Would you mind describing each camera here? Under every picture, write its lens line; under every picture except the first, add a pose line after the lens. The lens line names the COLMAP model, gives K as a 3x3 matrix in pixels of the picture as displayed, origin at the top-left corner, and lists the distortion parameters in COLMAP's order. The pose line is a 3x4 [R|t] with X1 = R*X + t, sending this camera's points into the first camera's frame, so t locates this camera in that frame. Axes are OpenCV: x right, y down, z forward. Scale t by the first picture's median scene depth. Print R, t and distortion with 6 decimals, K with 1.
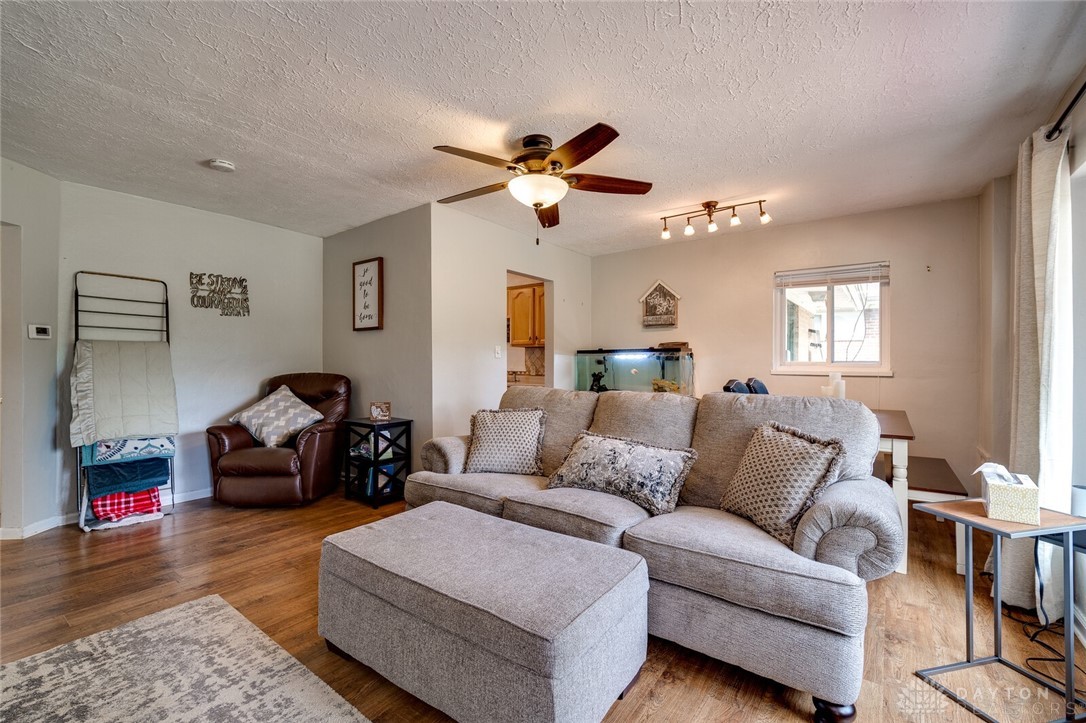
lens RADIAL K [[476.7, 0, 543.0], [0, 476.7, 361.5], [0, 0, 1]] dist [0.000703, -0.000097]
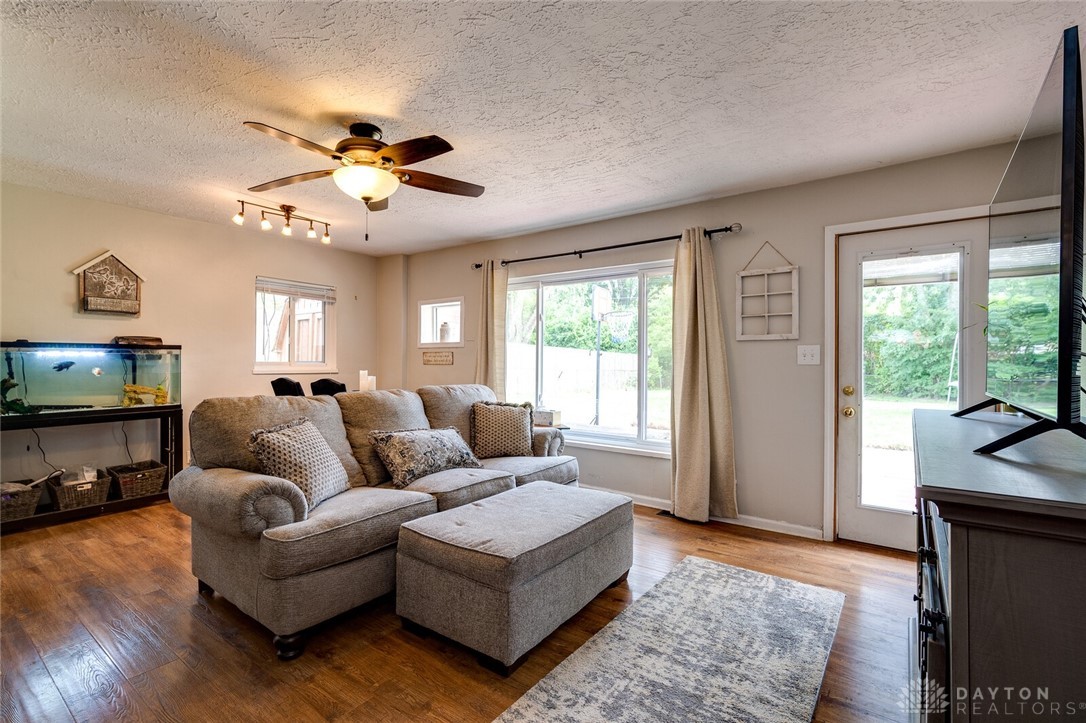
lens RADIAL K [[476.7, 0, 543.0], [0, 476.7, 361.5], [0, 0, 1]] dist [0.000703, -0.000097]
pose [[-0.011339, -0.000253, 0.999936, -0.676310], [-0.007198, 0.999974, 0.000172, -0.005417], [-0.999910, -0.007196, -0.011340, 0.464142]]
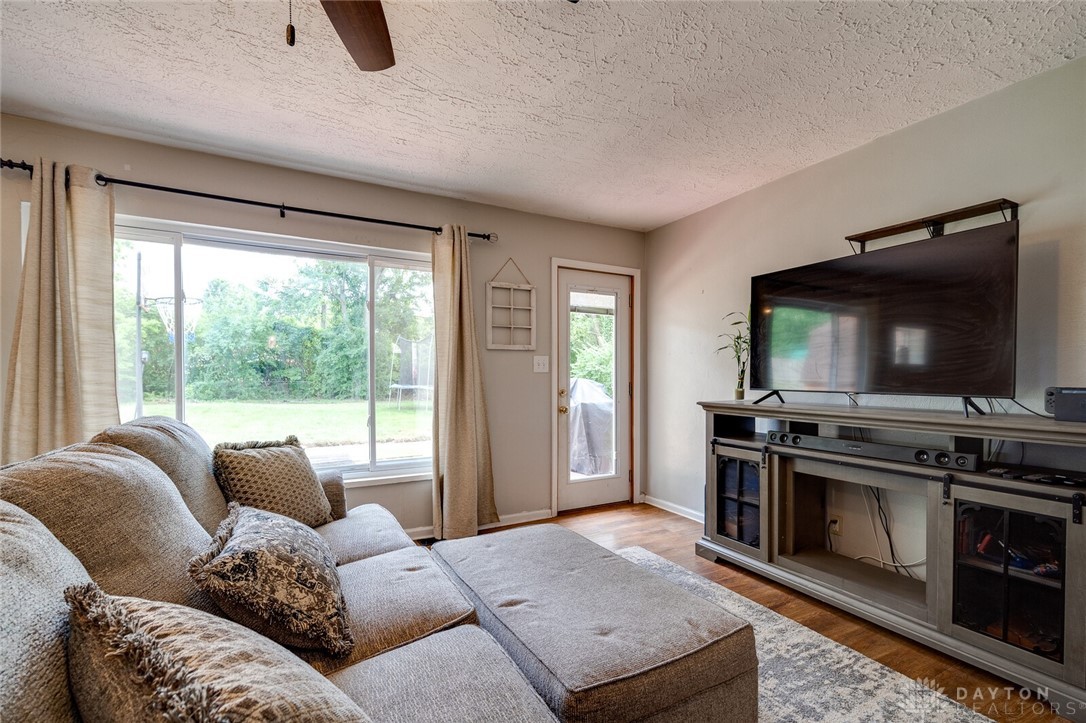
lens RADIAL K [[458.5, 0, 539.1], [0, 458.5, 383.0], [0, 0, 1]] dist [0.001774, 0.000129]
pose [[-0.894349, -0.014303, 0.447141, -0.242479], [-0.004420, 0.999723, 0.023138, -0.003272], [-0.447348, 0.018717, -0.894164, 0.851632]]
